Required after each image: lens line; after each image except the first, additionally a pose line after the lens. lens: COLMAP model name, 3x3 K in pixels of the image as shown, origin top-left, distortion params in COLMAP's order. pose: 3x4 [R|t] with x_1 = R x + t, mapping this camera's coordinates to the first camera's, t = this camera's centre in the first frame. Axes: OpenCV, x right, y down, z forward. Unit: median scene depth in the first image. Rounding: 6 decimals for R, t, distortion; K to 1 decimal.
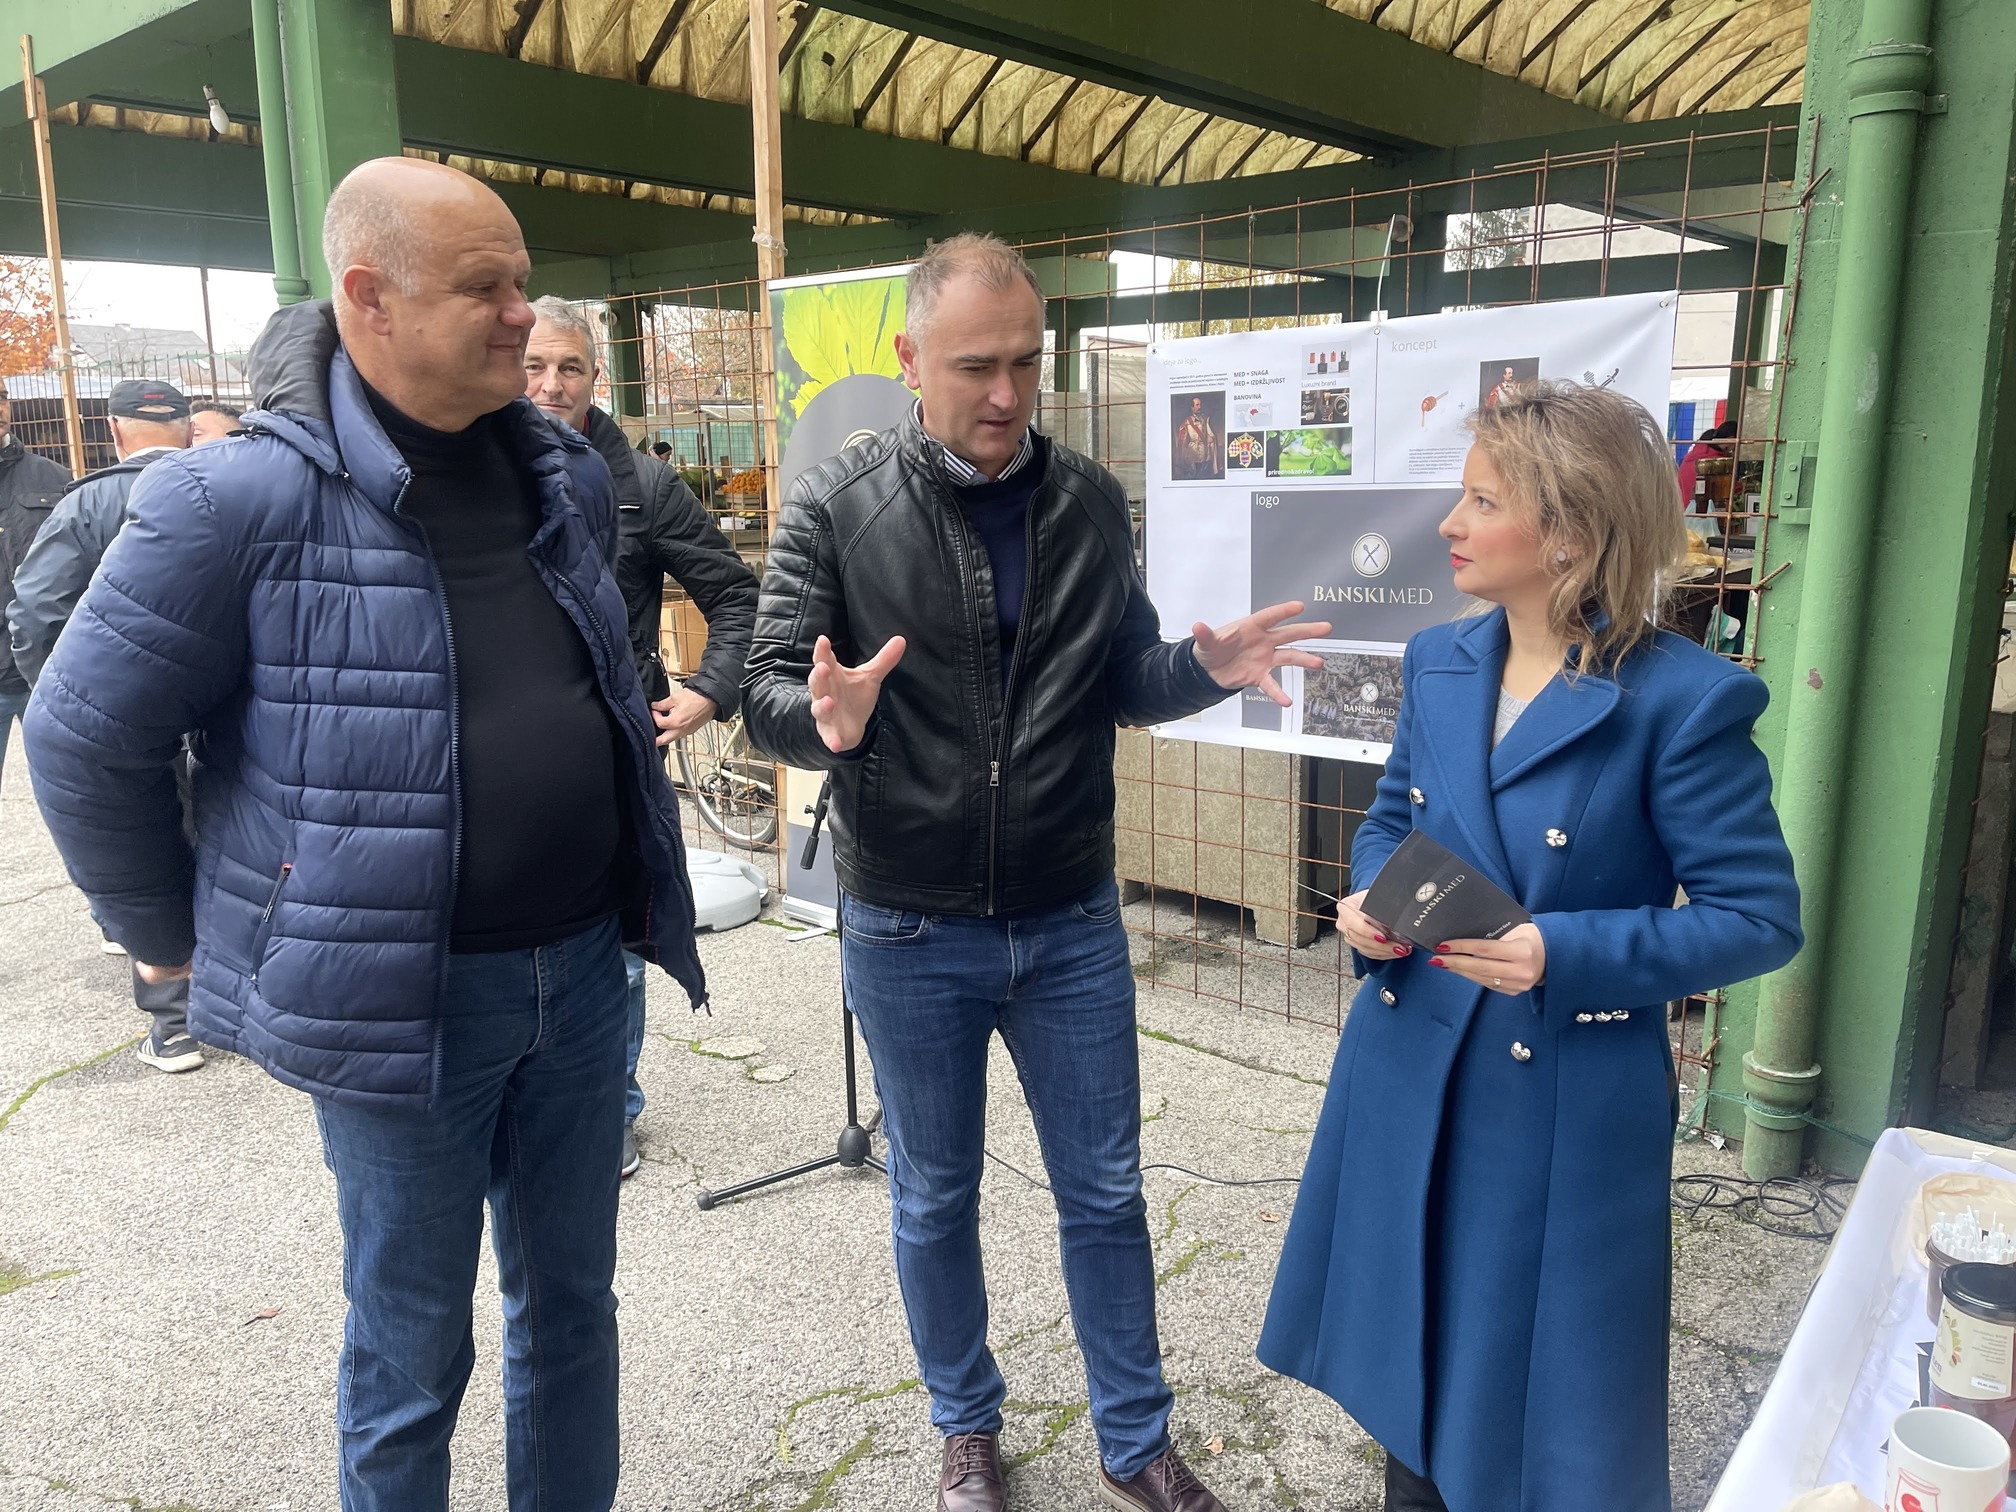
lens RADIAL K [[1510.5, 0, 1007.6], [0, 1510.5, 763.7], [0, 0, 1]] dist [0.078836, -0.100002]
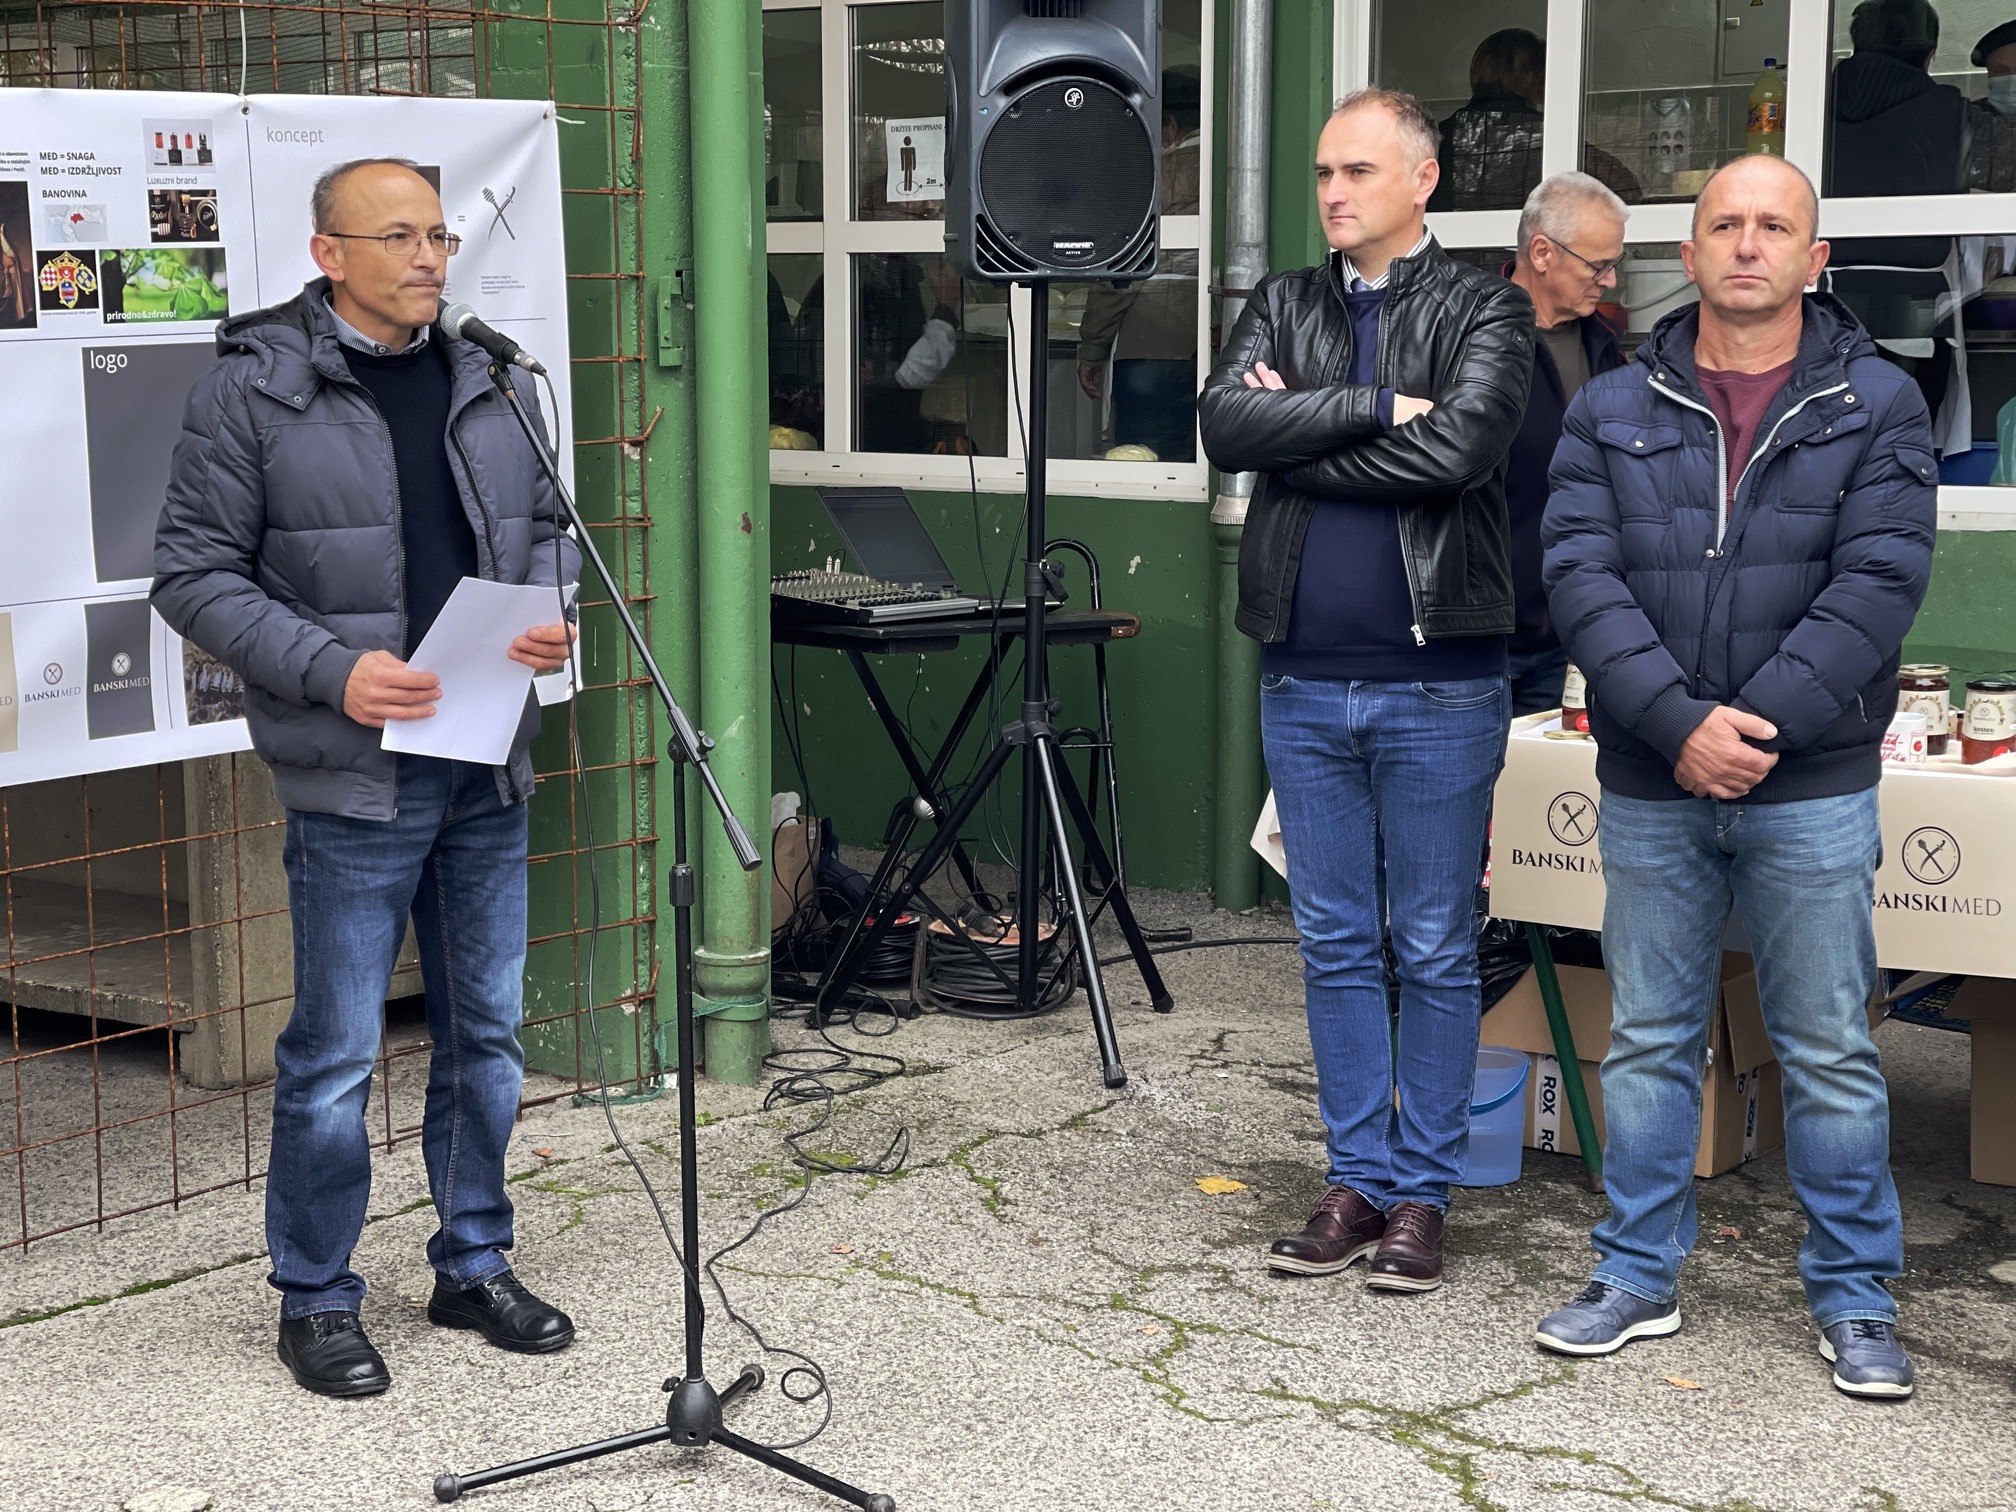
lens RADIAL K [[3698.5, 0, 1014.6], [0, 3698.5, 759.6], [0, 0, 1]] dist [0.203386, 0.000000]
pose [[-0.048912, -0.119840, 0.991588, -1.370693], [0.214083, 0.968445, 0.127603, -0.131413], [-0.975590, 0.218523, -0.021712, 0.704616]]
